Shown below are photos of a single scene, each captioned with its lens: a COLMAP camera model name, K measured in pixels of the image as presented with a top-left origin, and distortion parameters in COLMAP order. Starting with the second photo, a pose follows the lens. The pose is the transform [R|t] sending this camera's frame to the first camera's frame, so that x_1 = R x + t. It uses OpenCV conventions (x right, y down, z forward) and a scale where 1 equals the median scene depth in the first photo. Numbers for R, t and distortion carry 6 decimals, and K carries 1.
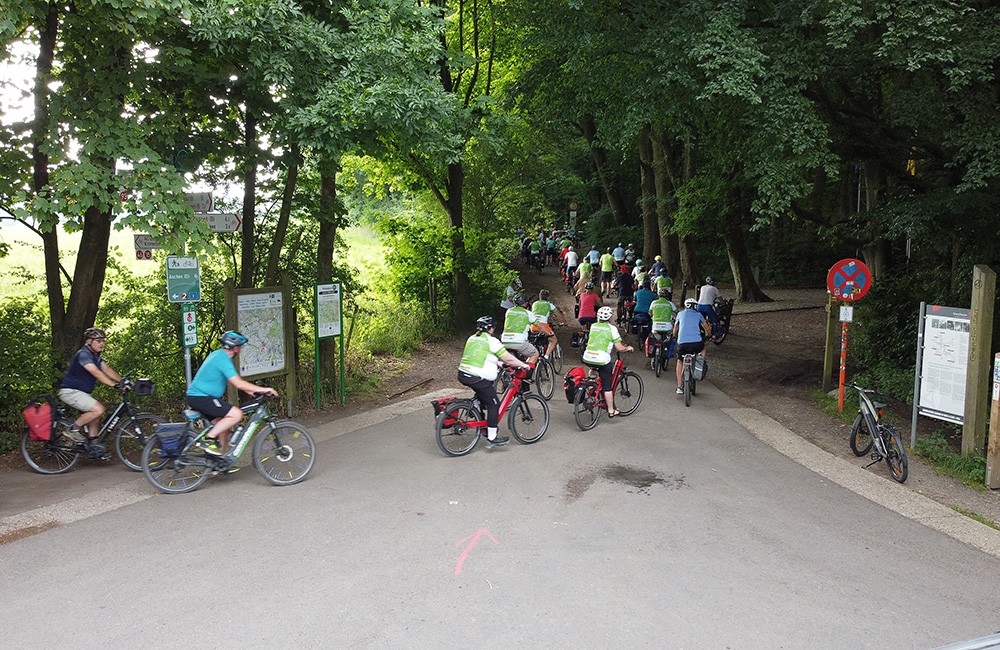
lens RADIAL K [[832.9, 0, 497.7], [0, 832.9, 328.0], [0, 0, 1]] dist [-0.002322, 0.000197]
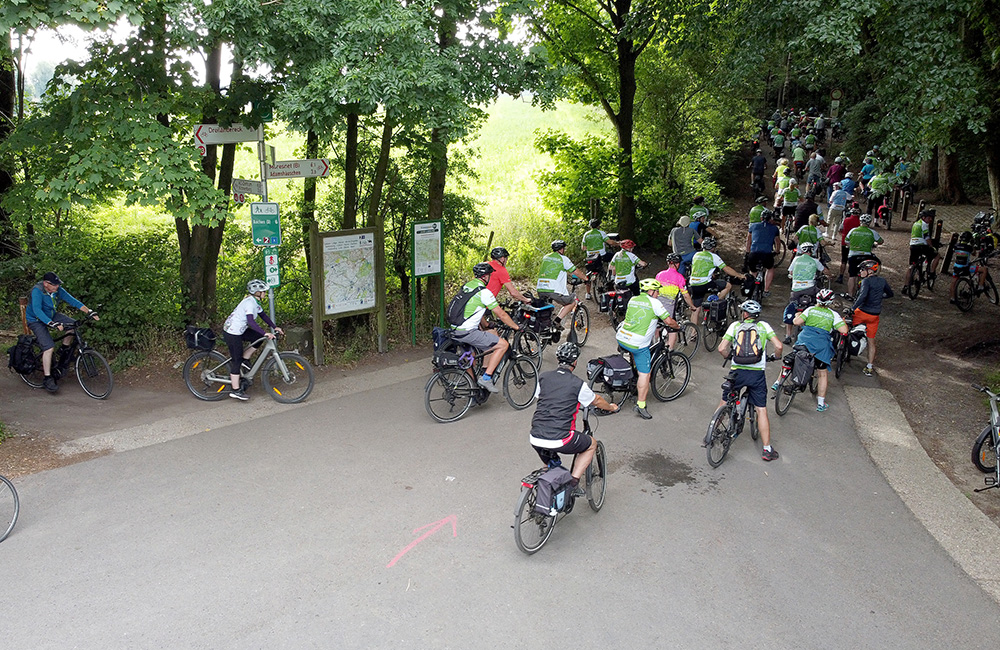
lens RADIAL K [[832.9, 0, 499.3], [0, 832.9, 325.3], [0, 0, 1]] dist [-0.002322, 0.000197]
pose [[0.940973, 0.097483, -0.324141, 0.240120], [-0.047447, 0.986163, 0.158844, -0.104896], [0.335141, -0.134089, 0.932578, 0.080291]]
